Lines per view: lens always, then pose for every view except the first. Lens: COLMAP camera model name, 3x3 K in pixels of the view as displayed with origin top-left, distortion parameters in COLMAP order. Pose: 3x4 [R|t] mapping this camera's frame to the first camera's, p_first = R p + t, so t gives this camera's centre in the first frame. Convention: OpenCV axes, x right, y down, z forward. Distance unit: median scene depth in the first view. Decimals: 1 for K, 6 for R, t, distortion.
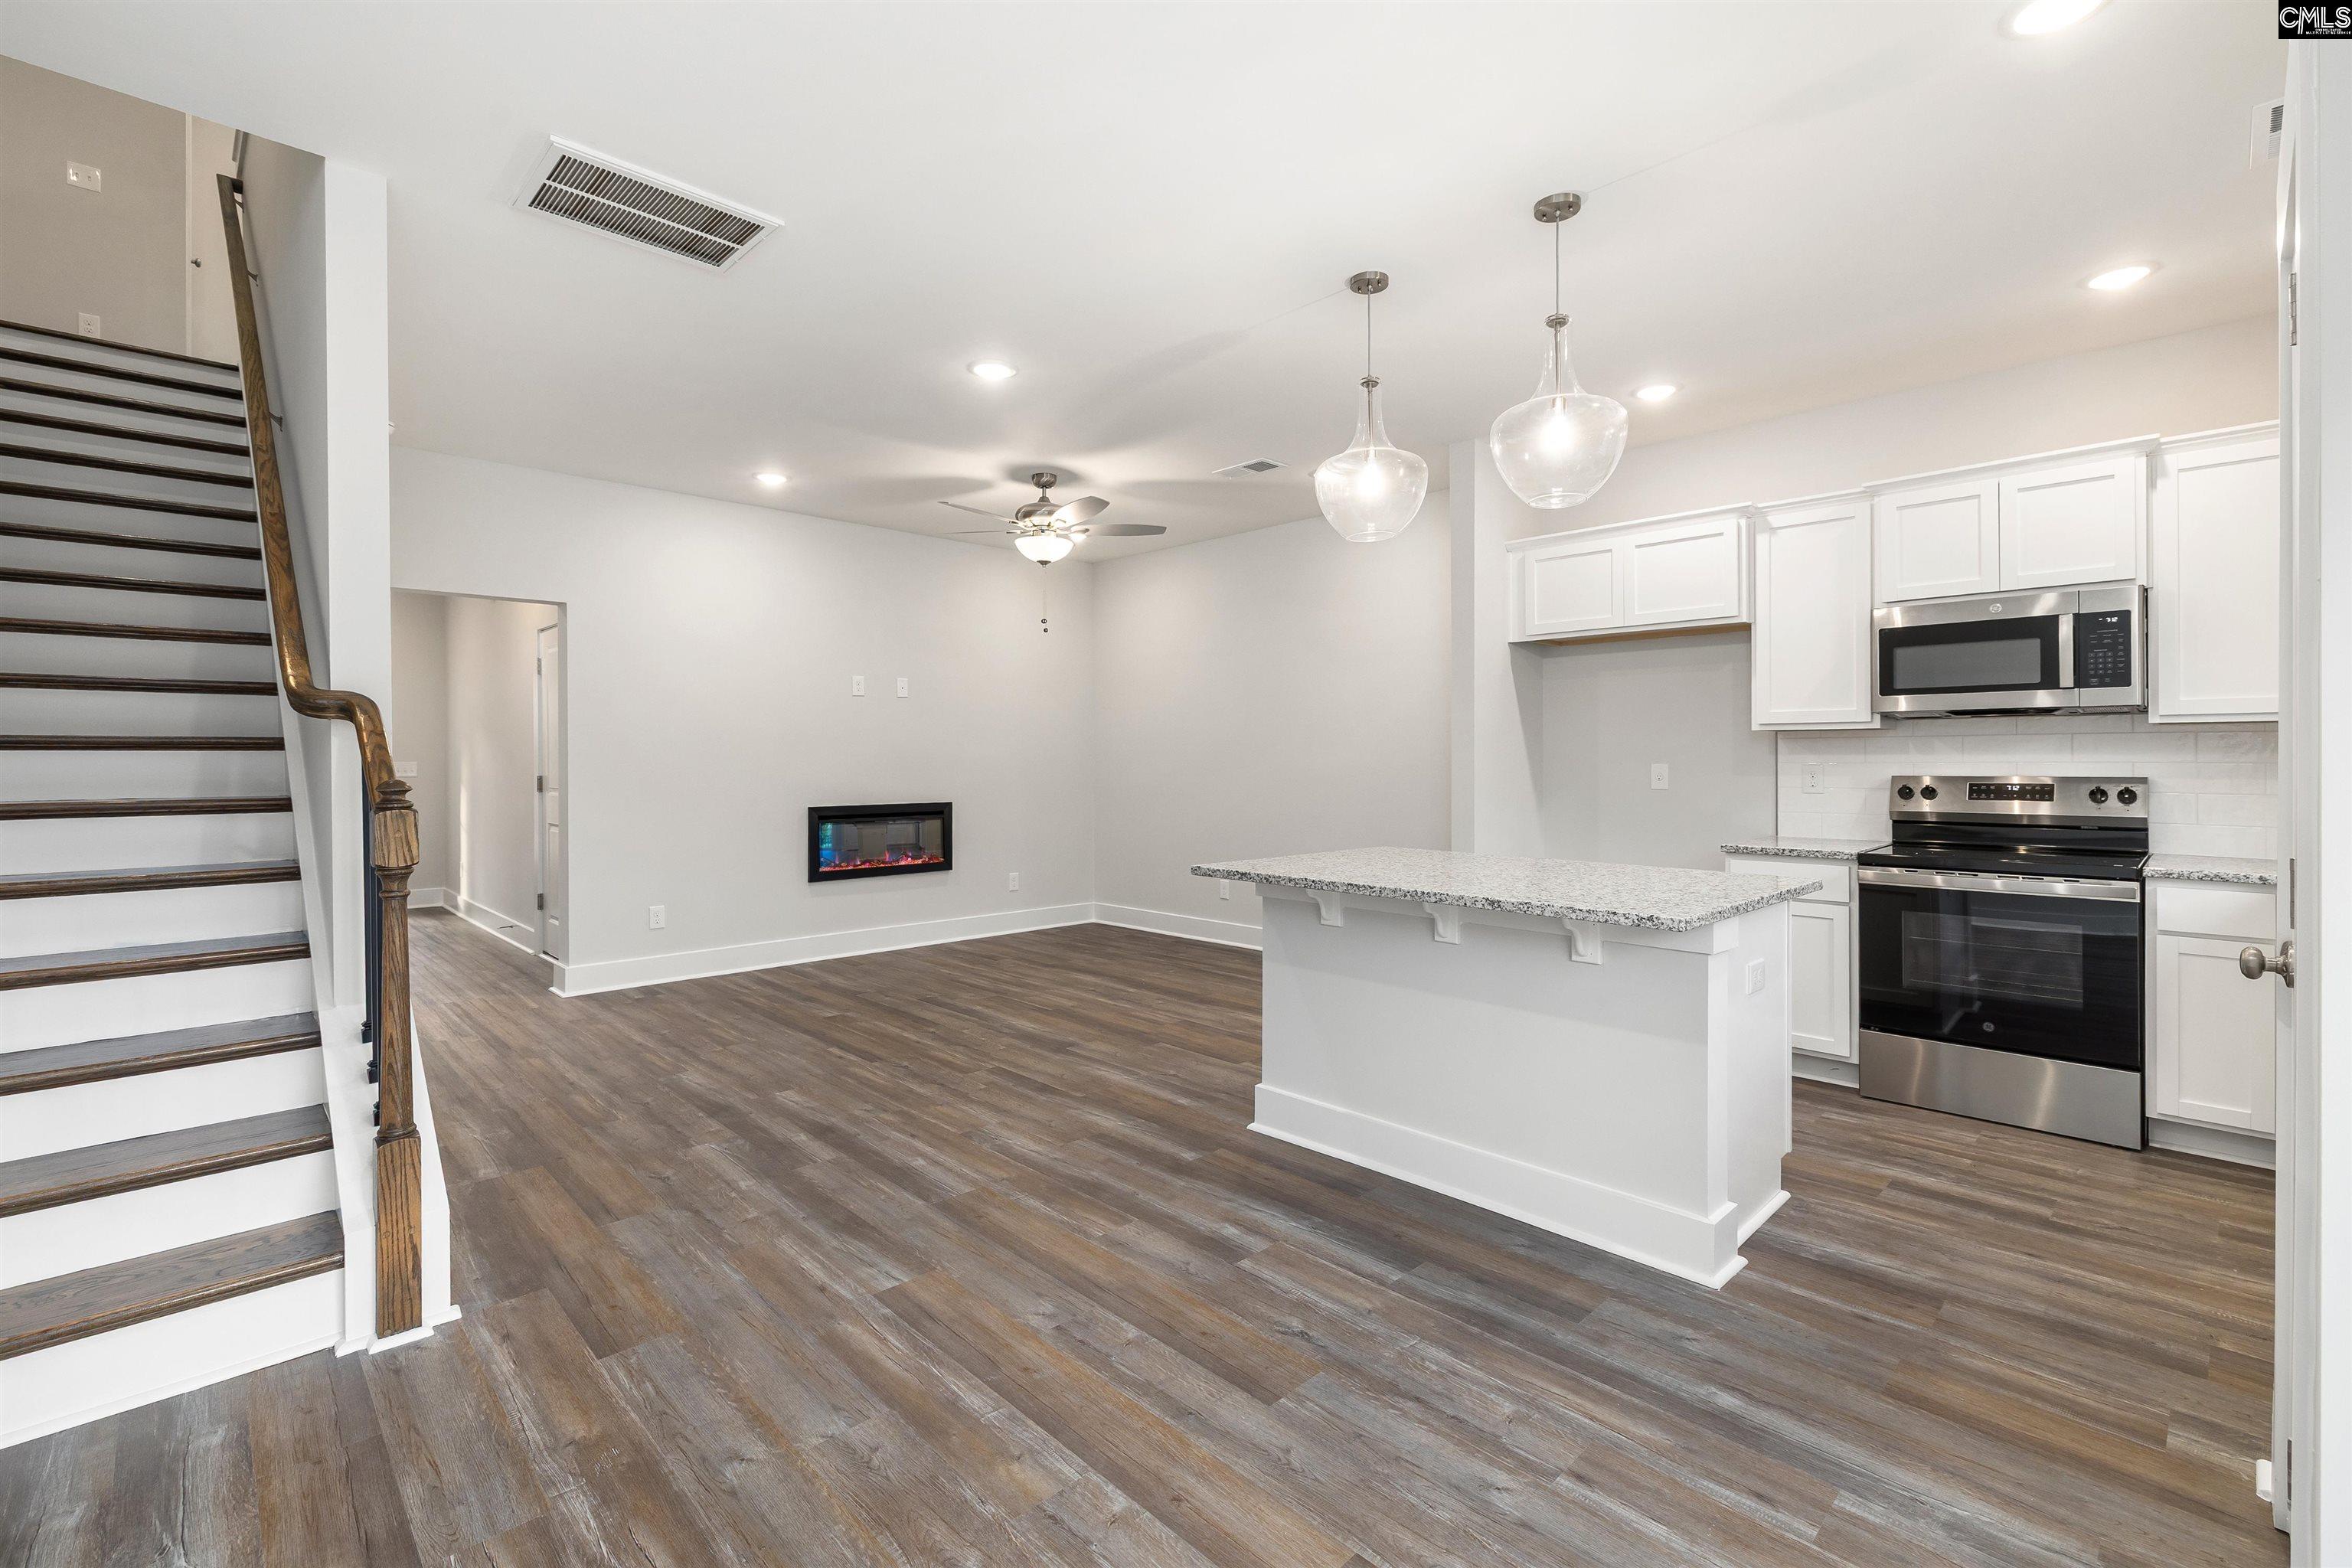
lens RADIAL K [[1028.5, 0, 1159.9], [0, 1028.5, 761.1], [0, 0, 1]] dist [0.000904, -0.000189]
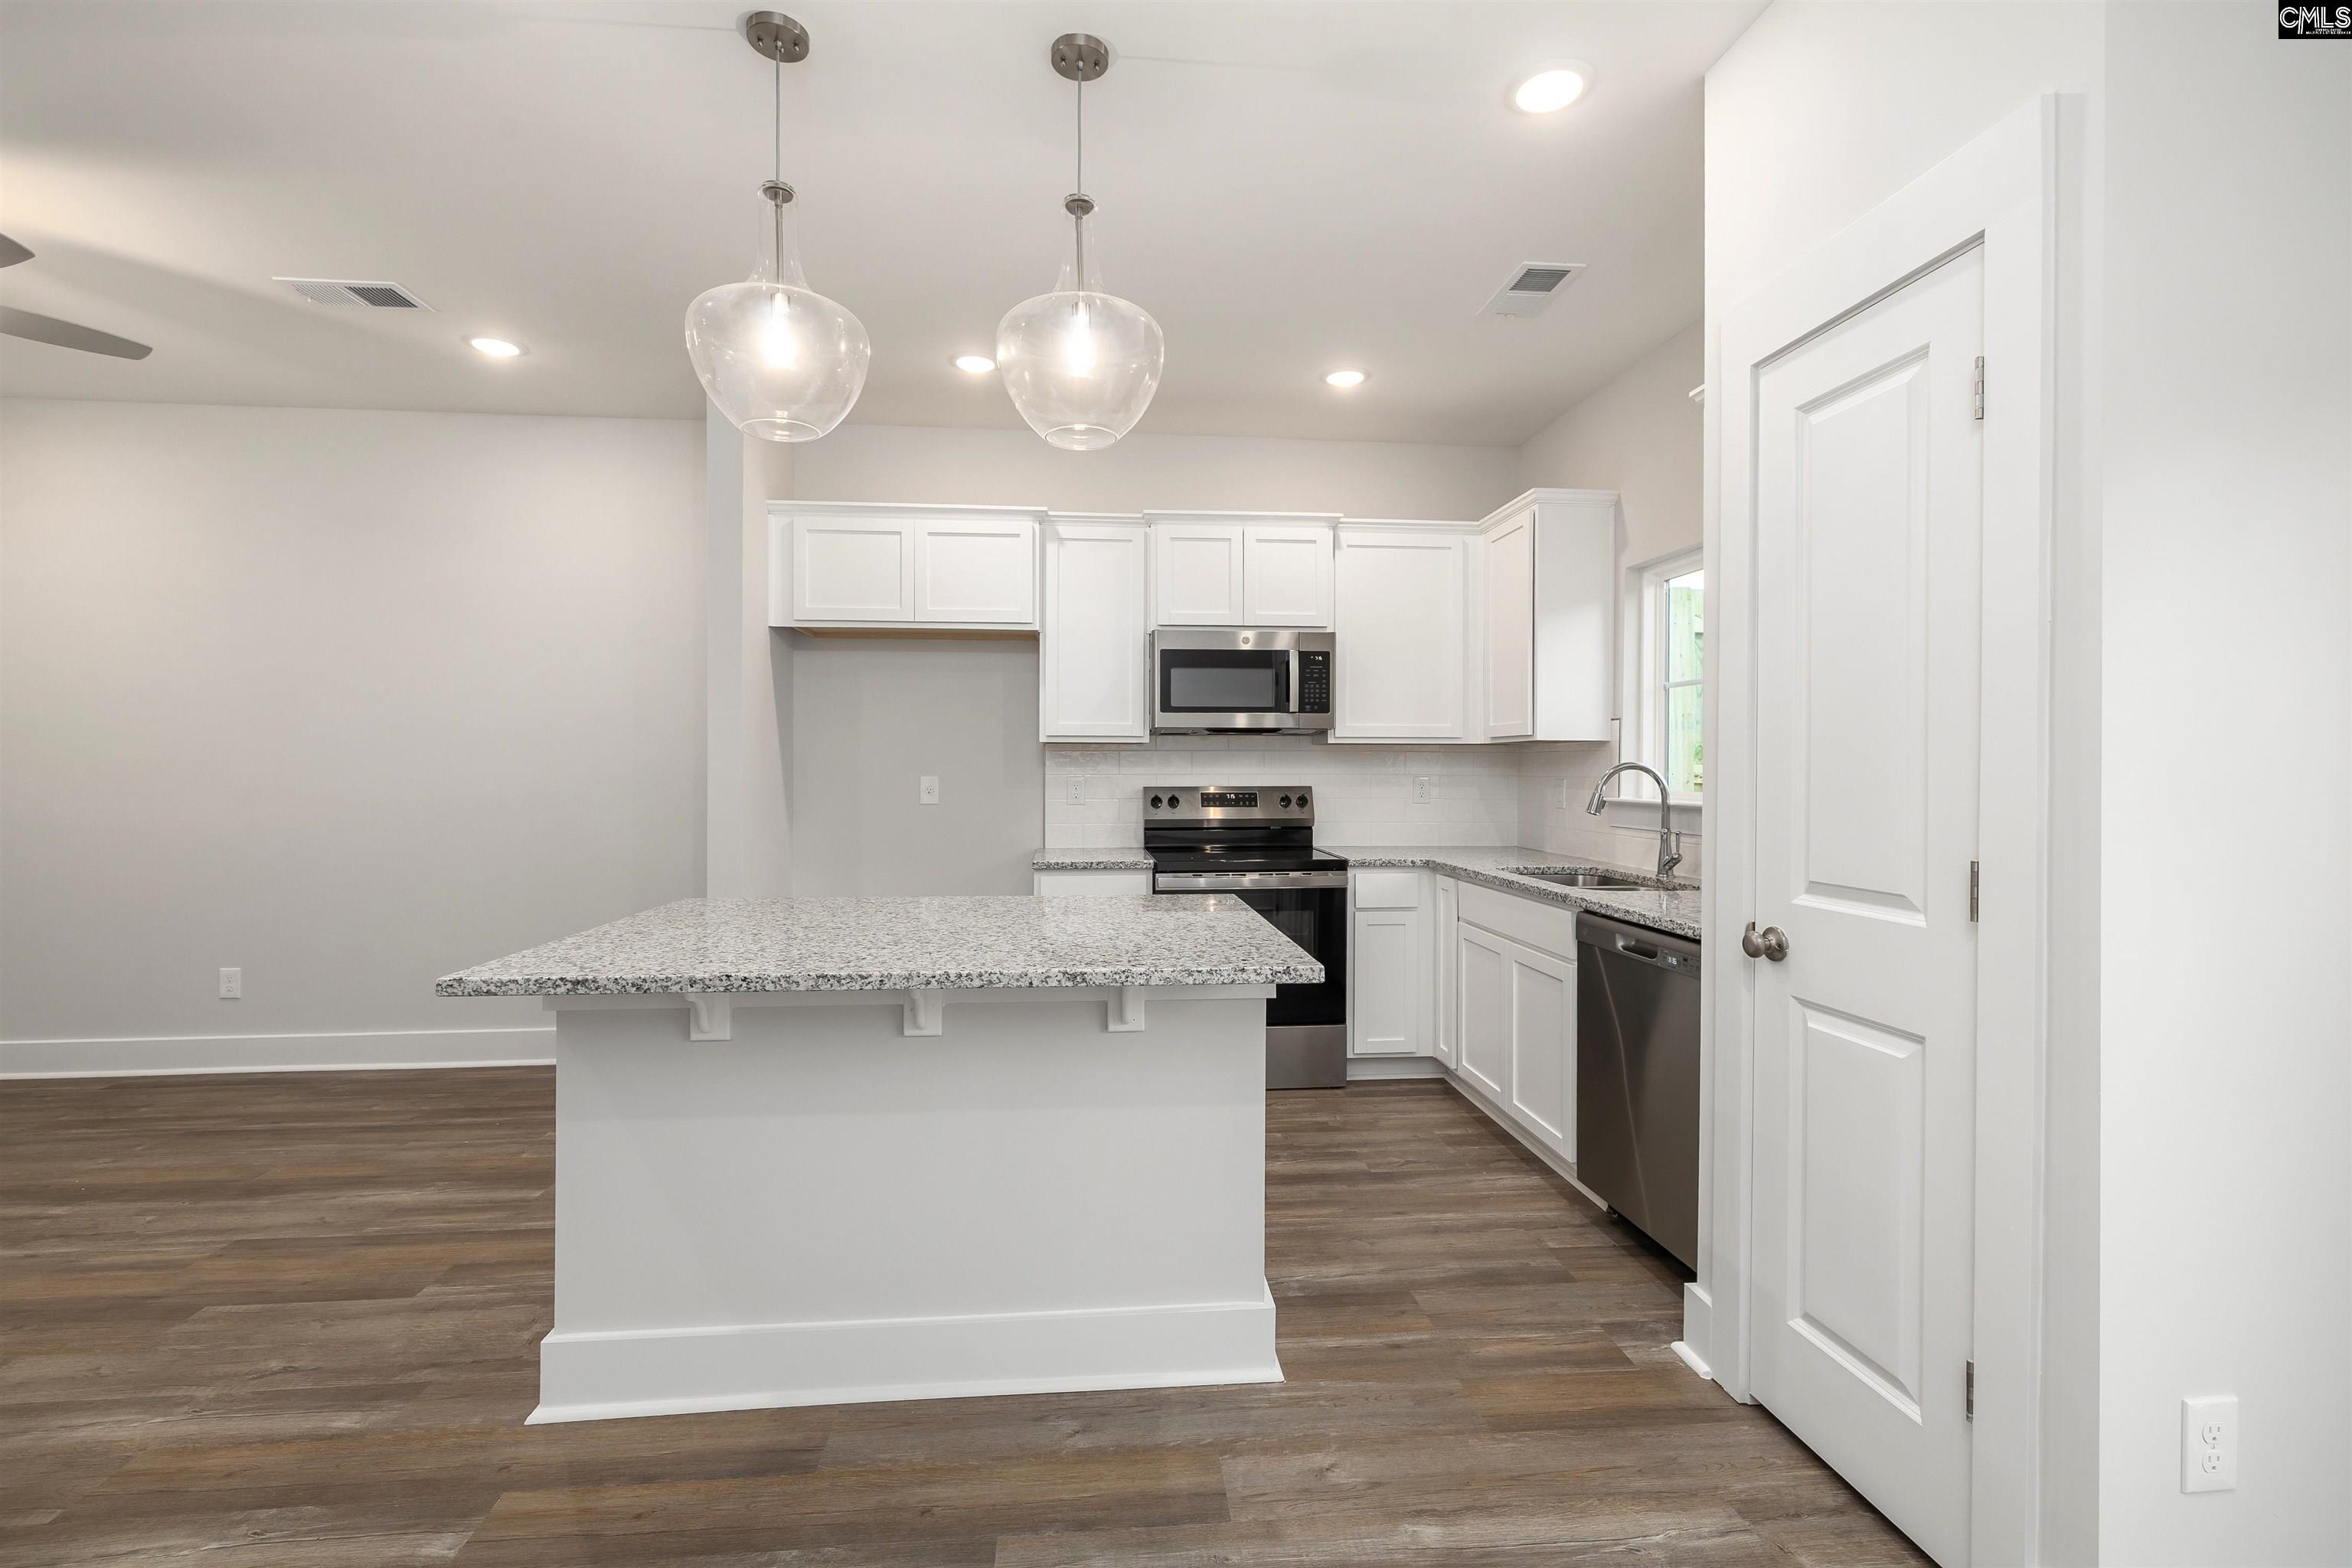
lens RADIAL K [[1028.5, 0, 1174.1], [0, 1028.5, 770.3], [0, 0, 1]] dist [0.000904, -0.000189]
pose [[0.618989, 0.000678, 0.785399, -0.128576], [-0.001140, 0.999999, 0.000036, -0.003030], [-0.785399, -0.000917, 0.618989, 0.340409]]
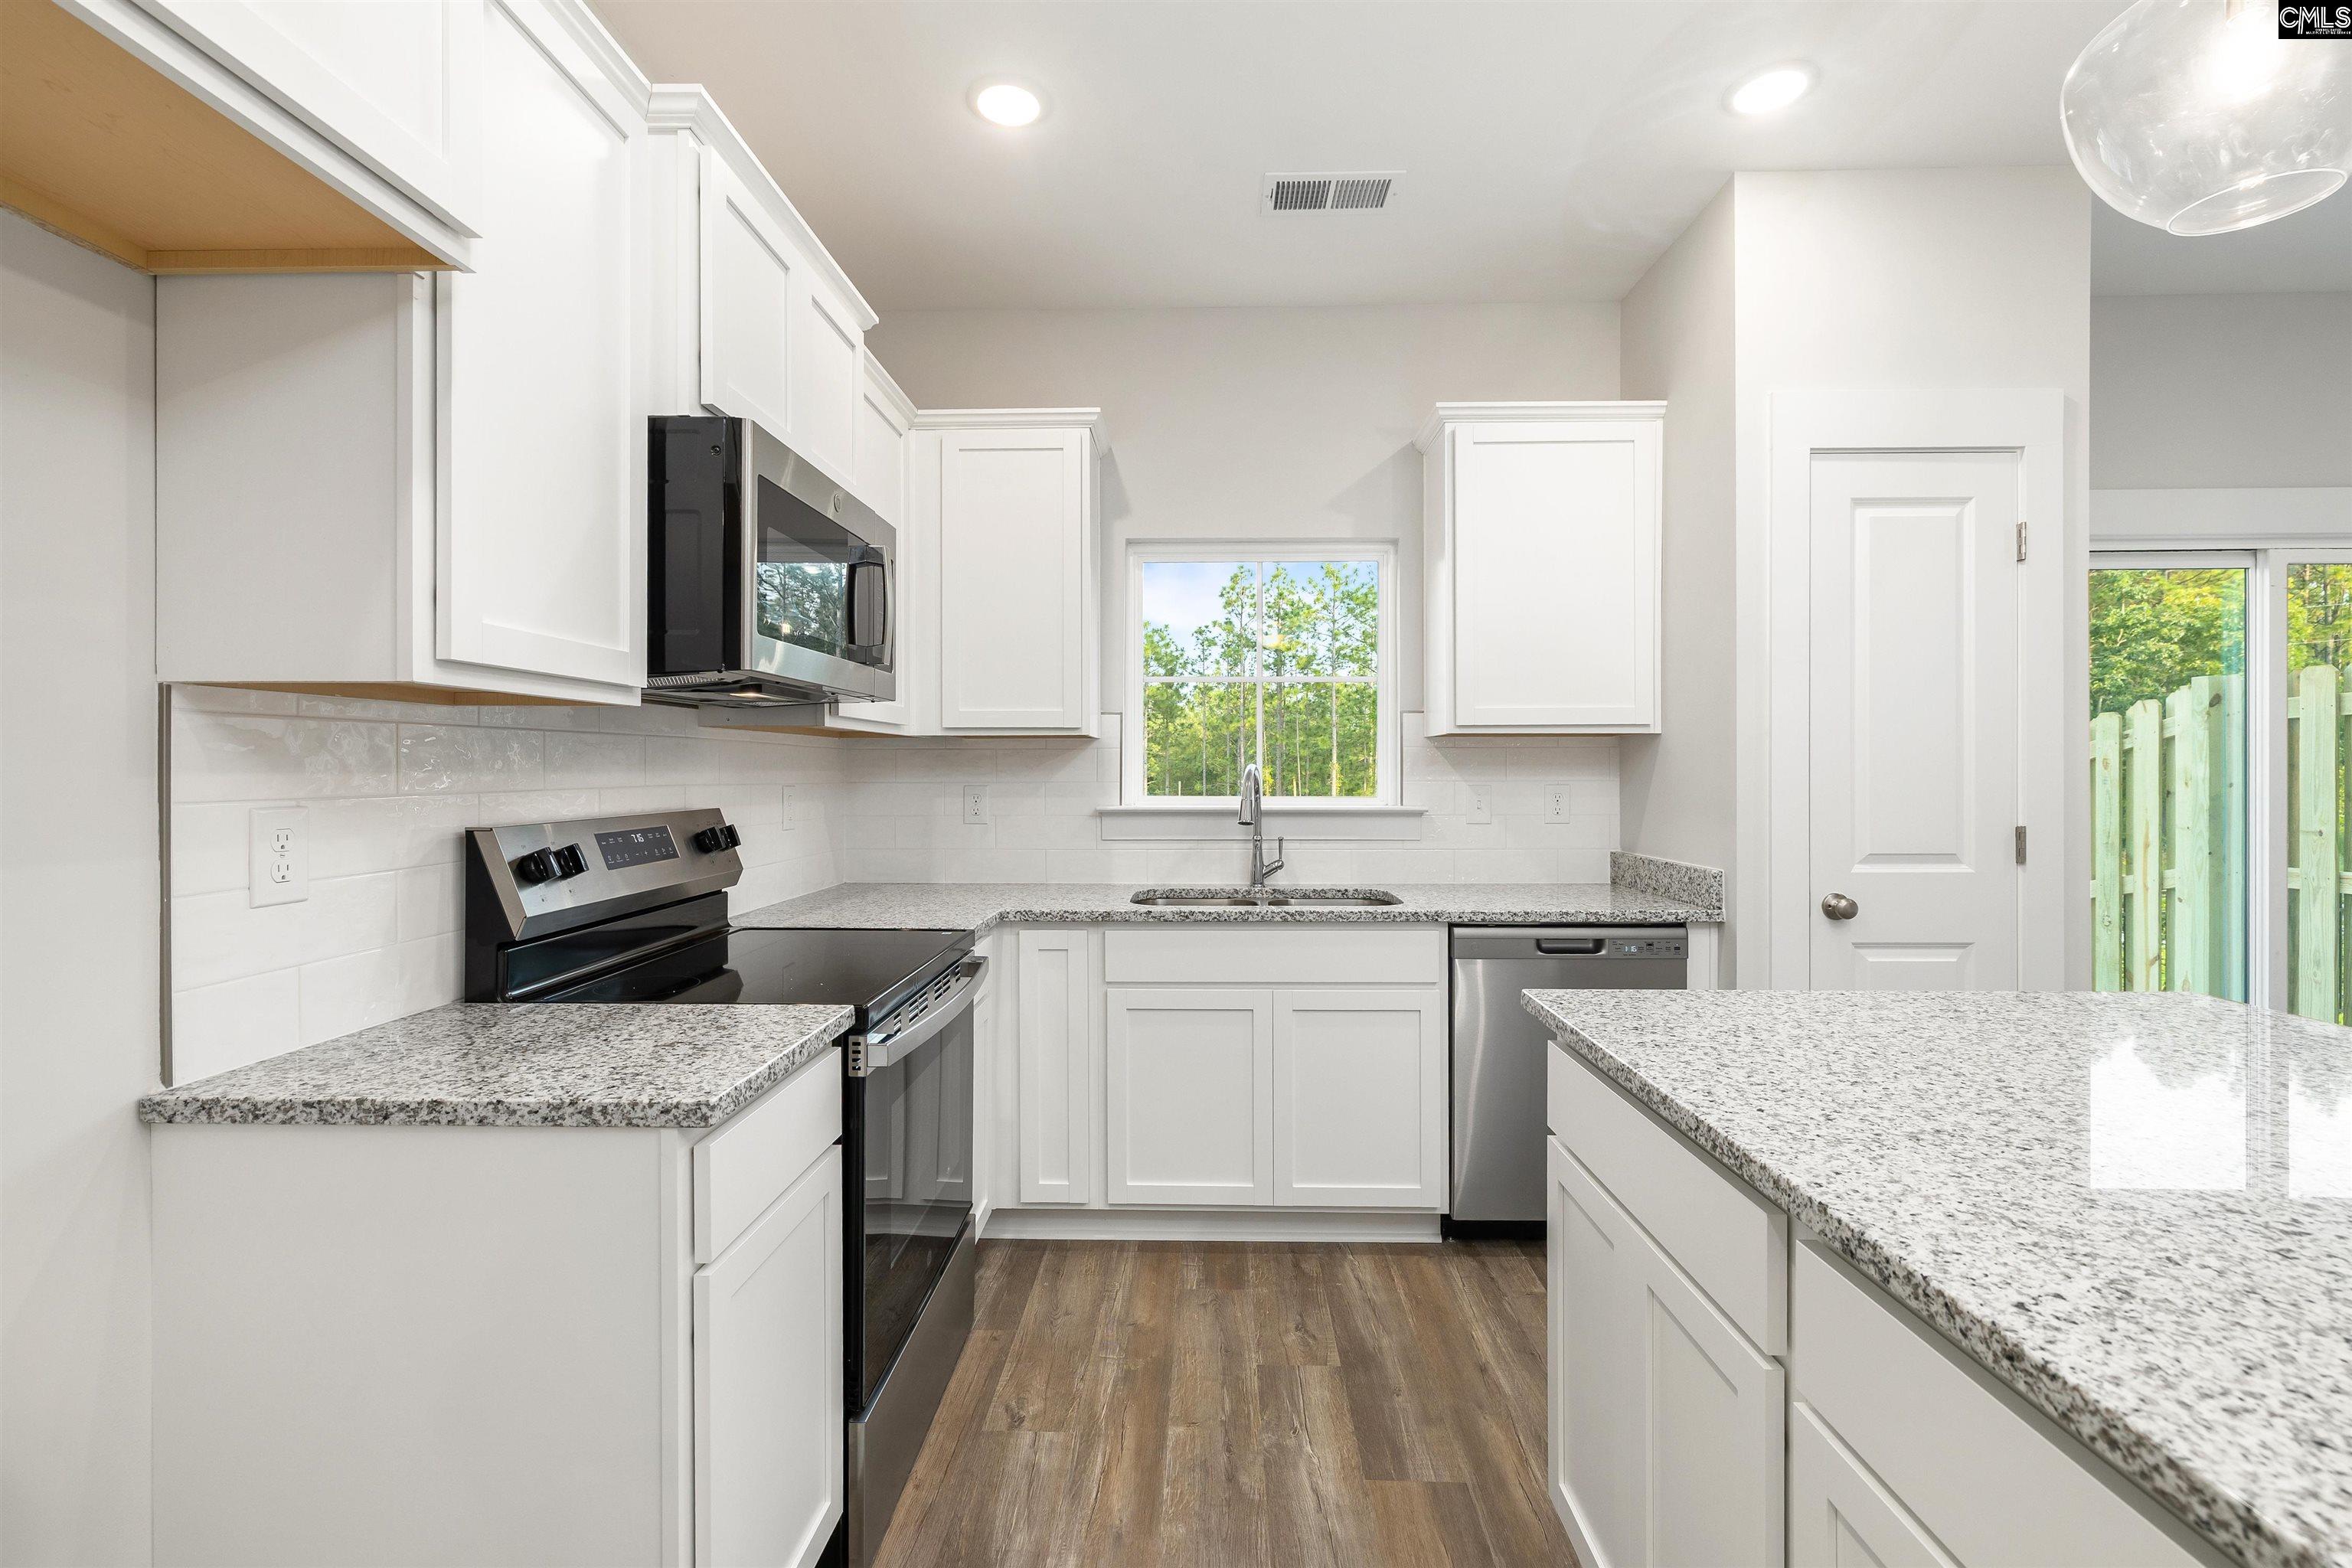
lens RADIAL K [[1028.5, 0, 1172.2], [0, 1028.5, 774.9], [0, 0, 1]] dist [0.000904, -0.000189]
pose [[-0.698208, 0.000413, 0.715895, 0.289602], [0.005106, 0.999977, 0.004403, -0.006521], [-0.715877, 0.006730, -0.698194, 1.203398]]
